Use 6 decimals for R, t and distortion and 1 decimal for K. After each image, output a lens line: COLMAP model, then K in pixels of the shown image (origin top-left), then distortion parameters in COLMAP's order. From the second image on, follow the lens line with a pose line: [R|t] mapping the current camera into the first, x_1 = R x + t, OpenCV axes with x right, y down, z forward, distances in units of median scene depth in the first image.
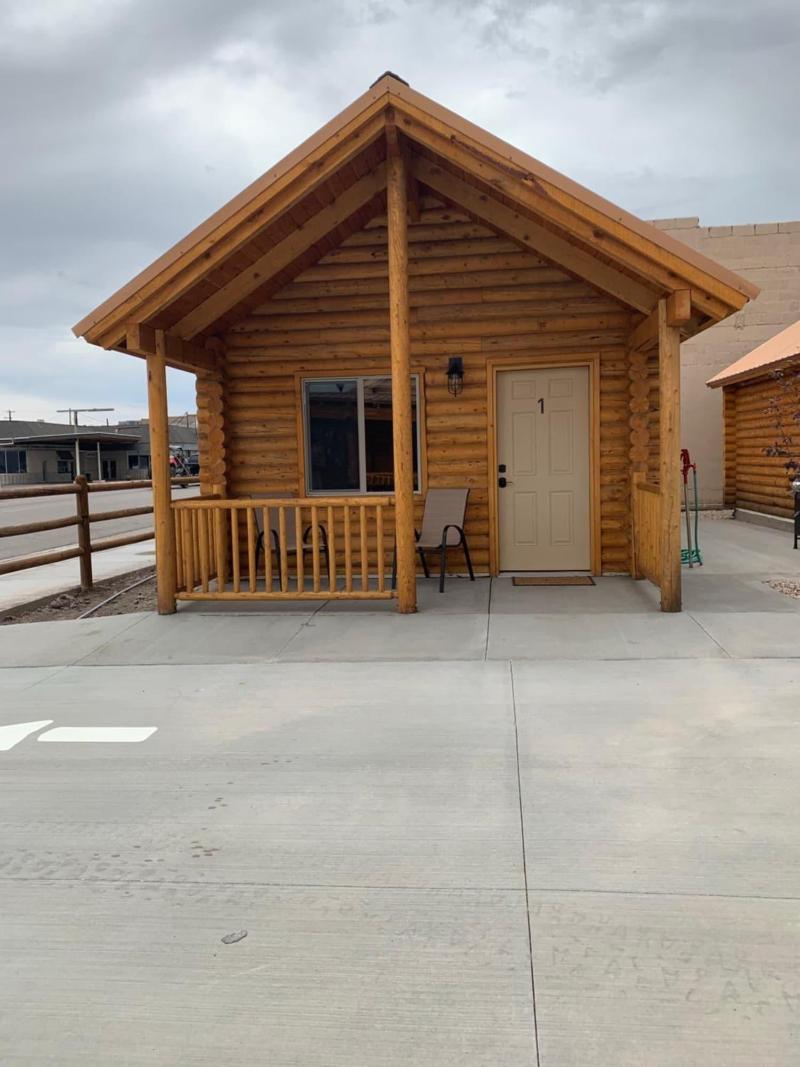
lens RADIAL K [[837.0, 0, 400.0], [0, 837.0, 533.5], [0, 0, 1]] dist [0.010101, 0.000767]
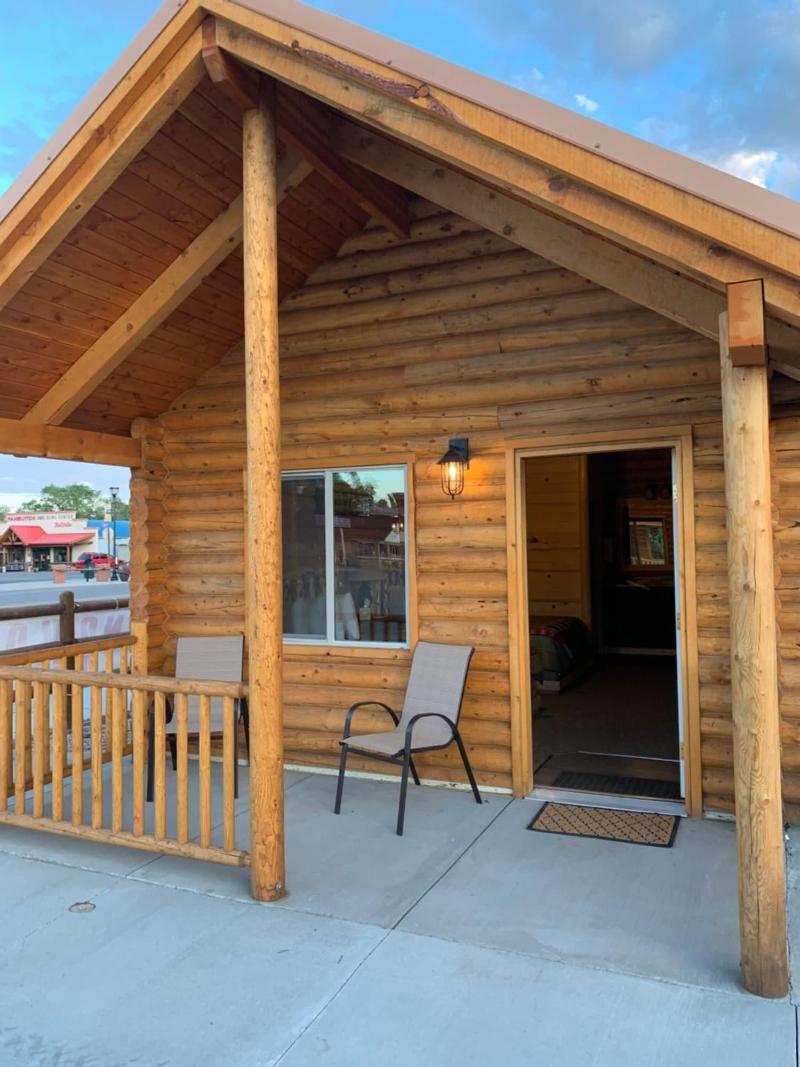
lens RADIAL K [[829.3, 0, 400.9], [0, 829.3, 513.5], [0, 0, 1]] dist [0.032131, -0.002073]
pose [[0.957913, 0.001632, -0.287053, 0.207660], [-0.033044, 0.993963, -0.104619, -0.085839], [0.285149, 0.109702, 0.952185, 0.393747]]
